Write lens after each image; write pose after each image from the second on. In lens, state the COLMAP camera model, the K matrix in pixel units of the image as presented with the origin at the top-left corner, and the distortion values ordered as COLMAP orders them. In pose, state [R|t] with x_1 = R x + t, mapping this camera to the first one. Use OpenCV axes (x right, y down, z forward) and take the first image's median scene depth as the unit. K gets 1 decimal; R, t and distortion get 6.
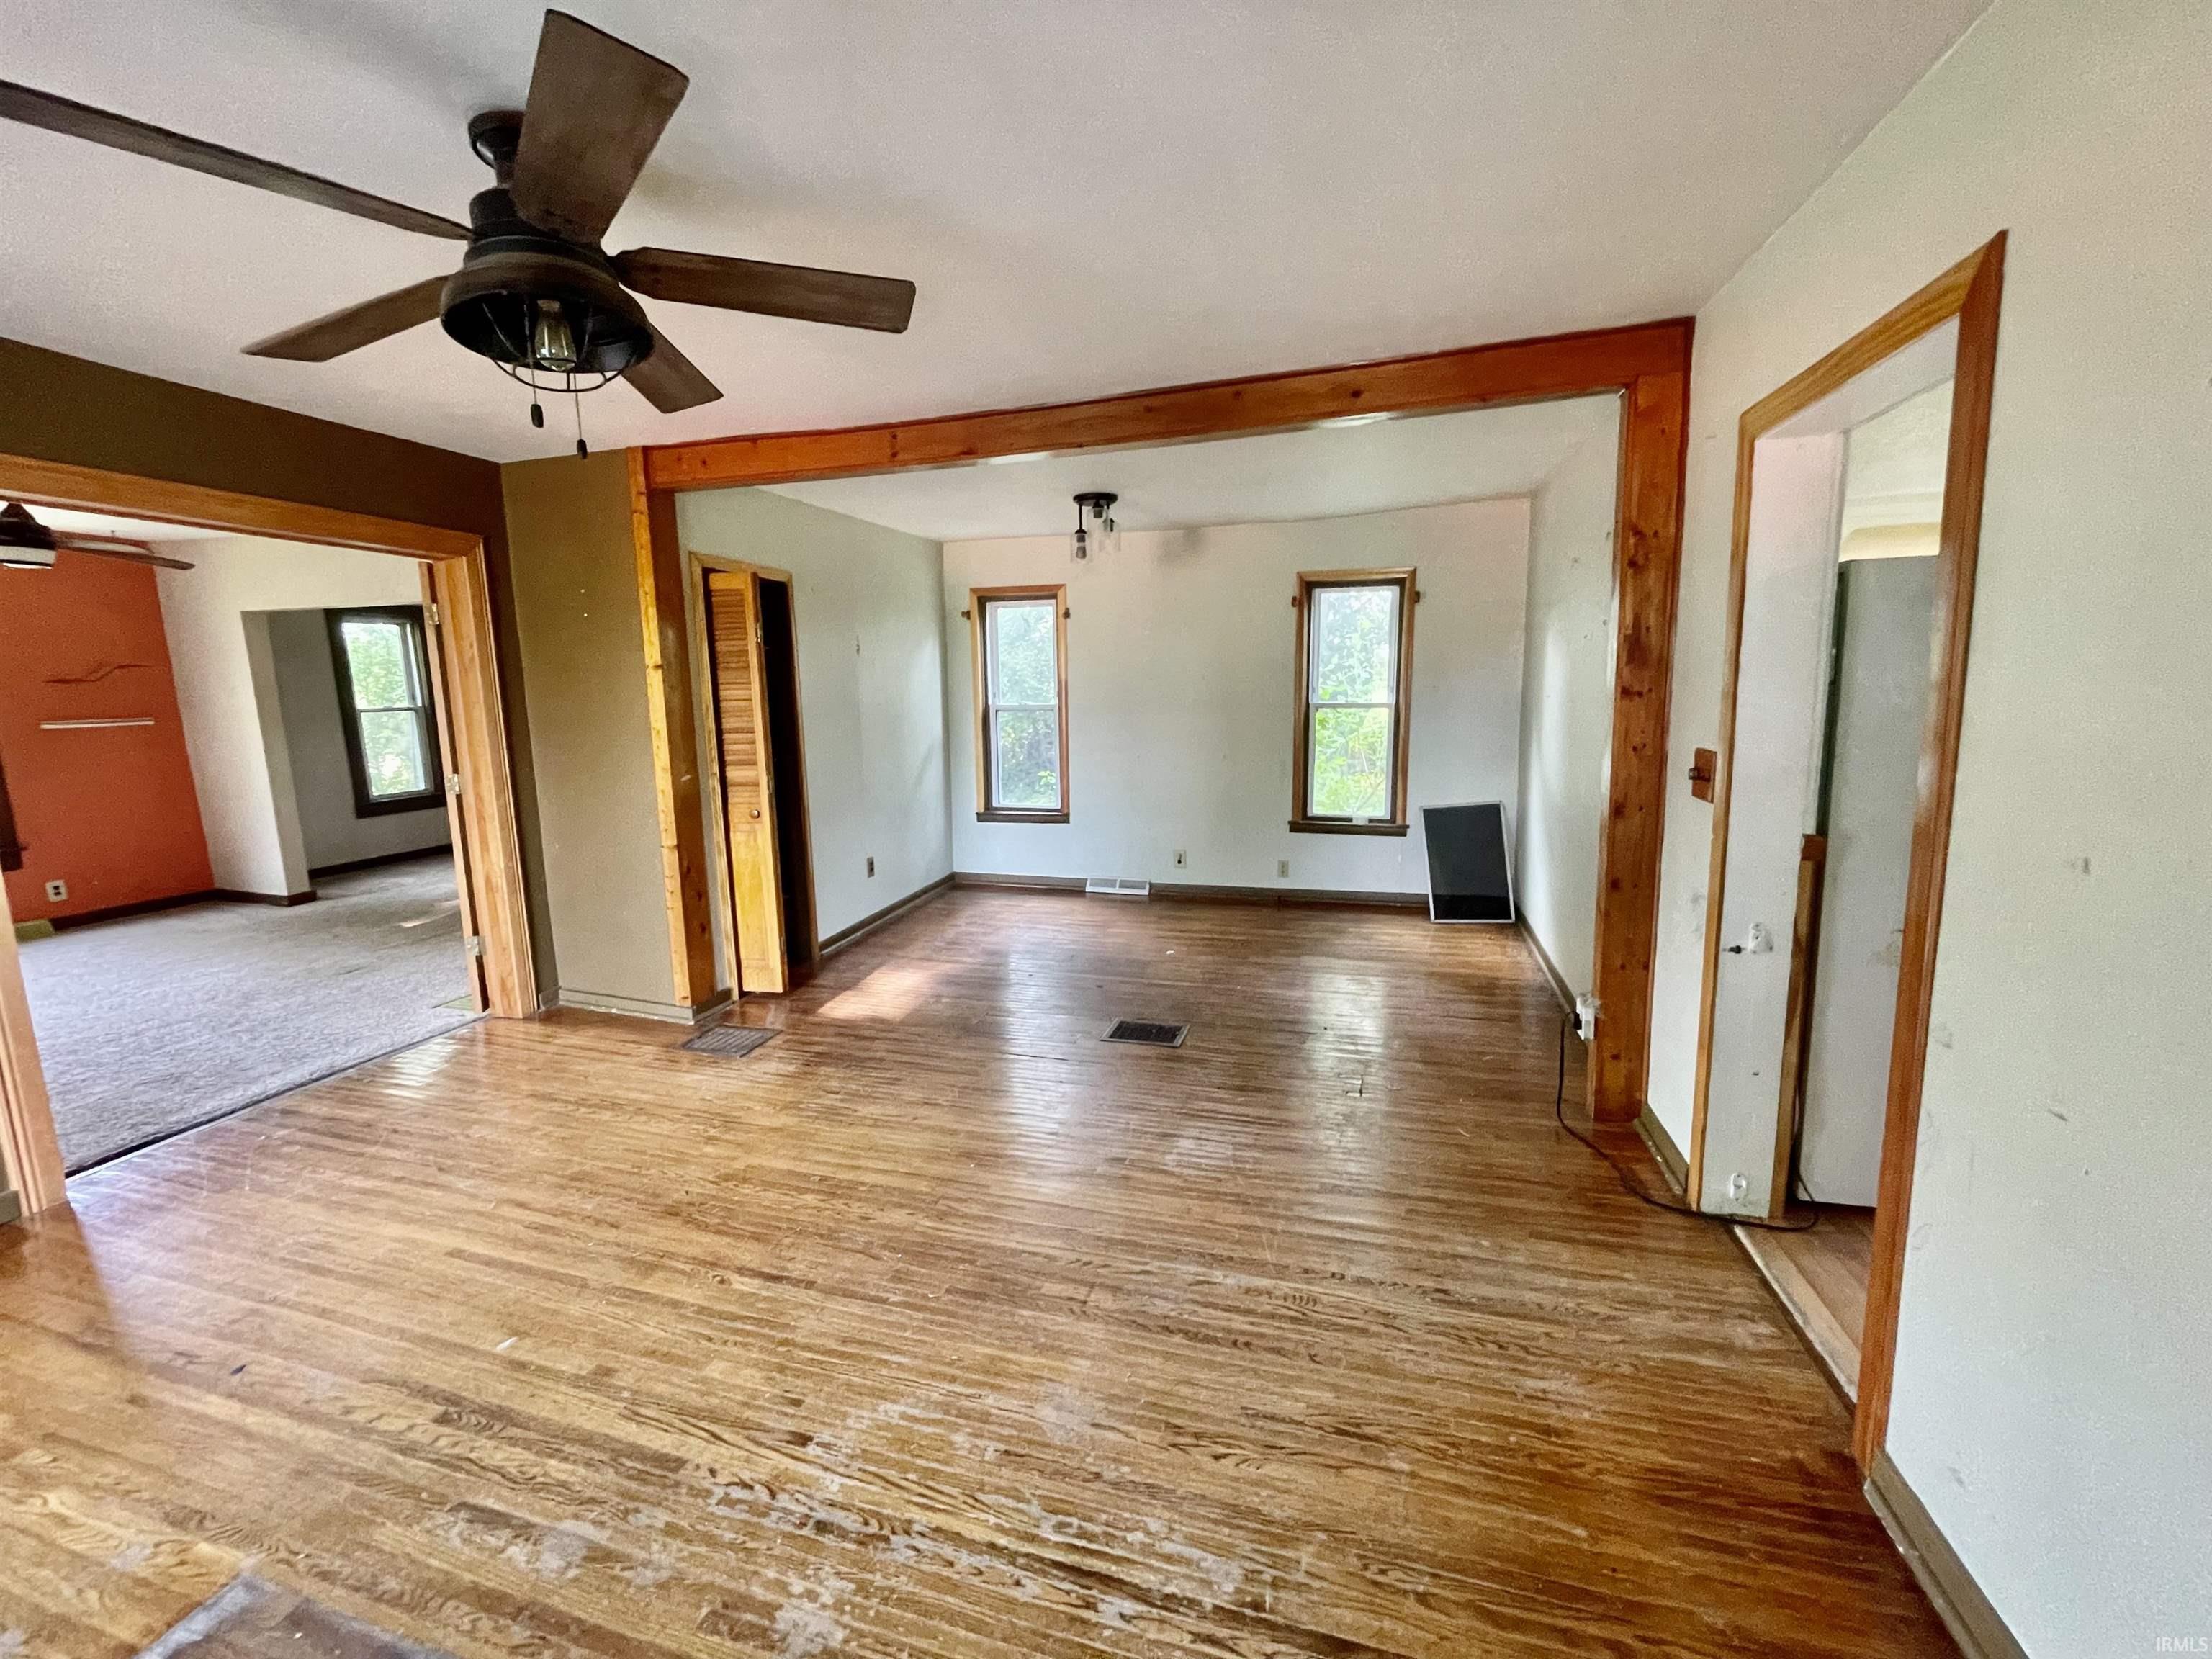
lens RADIAL K [[898.1, 0, 1103.1], [0, 898.1, 828.8], [0, 0, 1]] dist [0.002577, 0.000229]
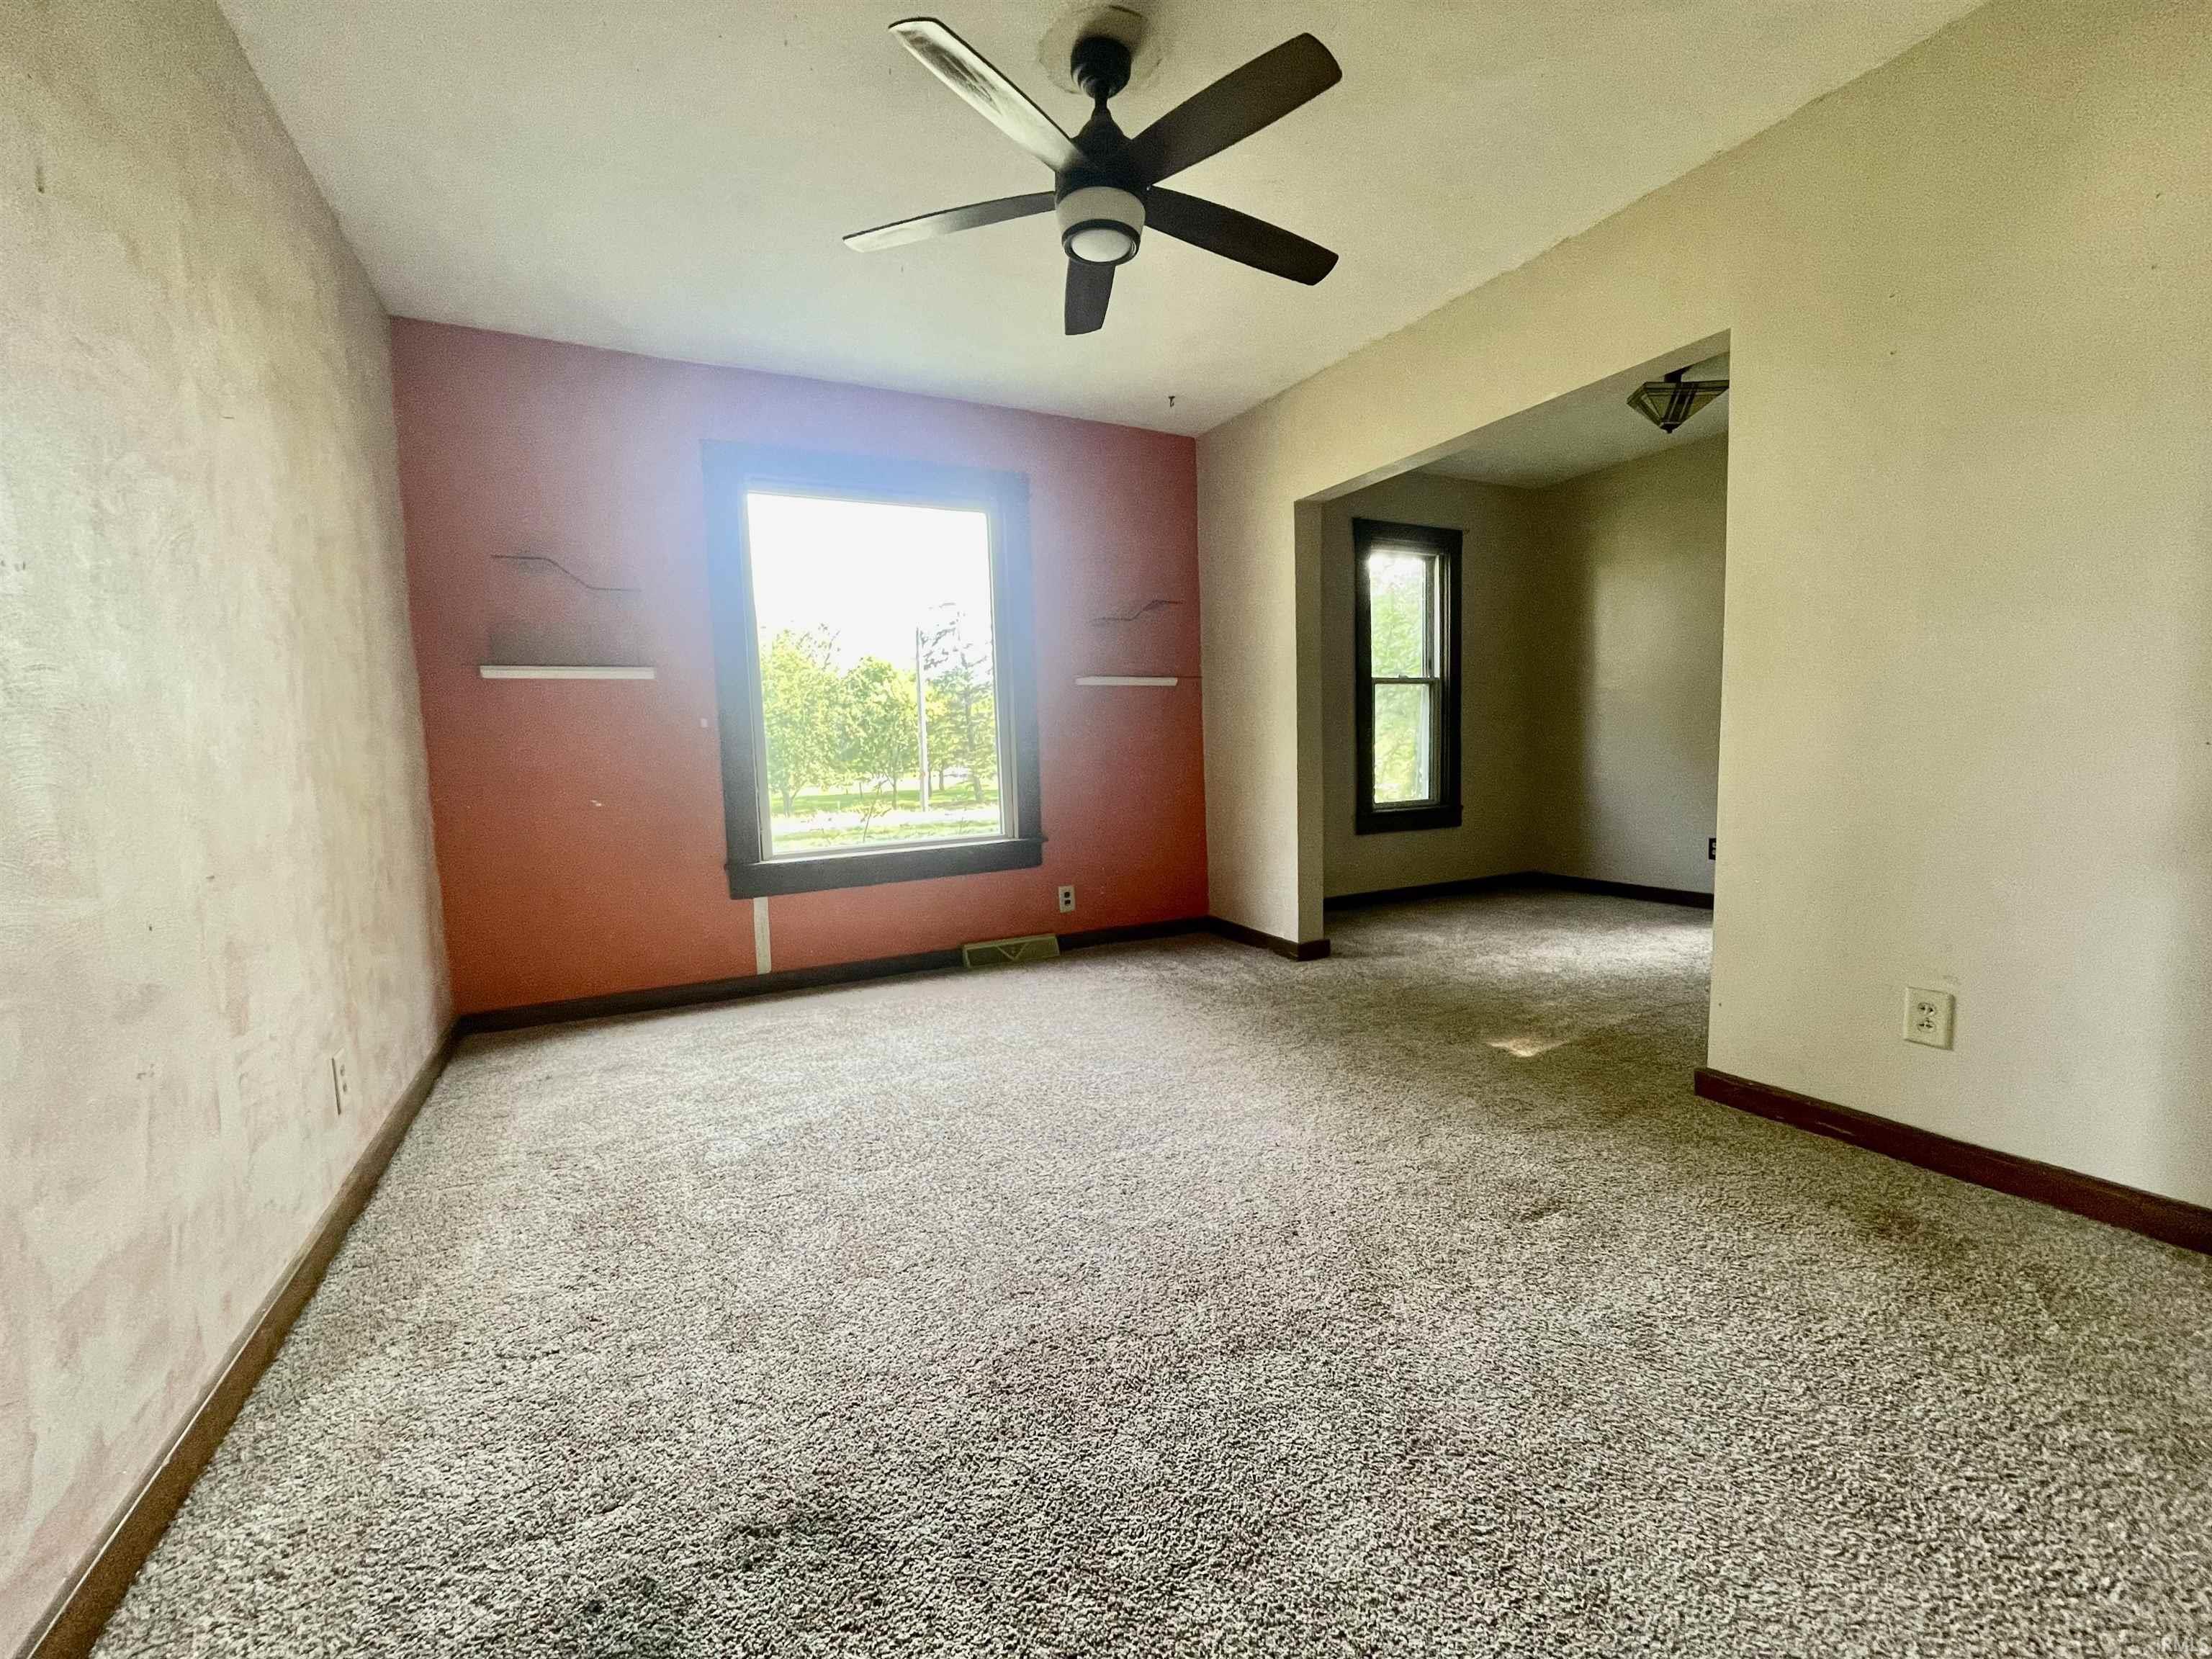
lens RADIAL K [[898.1, 0, 1109.4], [0, 898.1, 830.4], [0, 0, 1]] dist [0.002577, 0.000229]
pose [[0.680930, 0.063280, -0.729609, -0.535766], [-0.104657, 0.994443, -0.011425, 0.015683], [0.724831, 0.084138, 0.683769, 0.459280]]
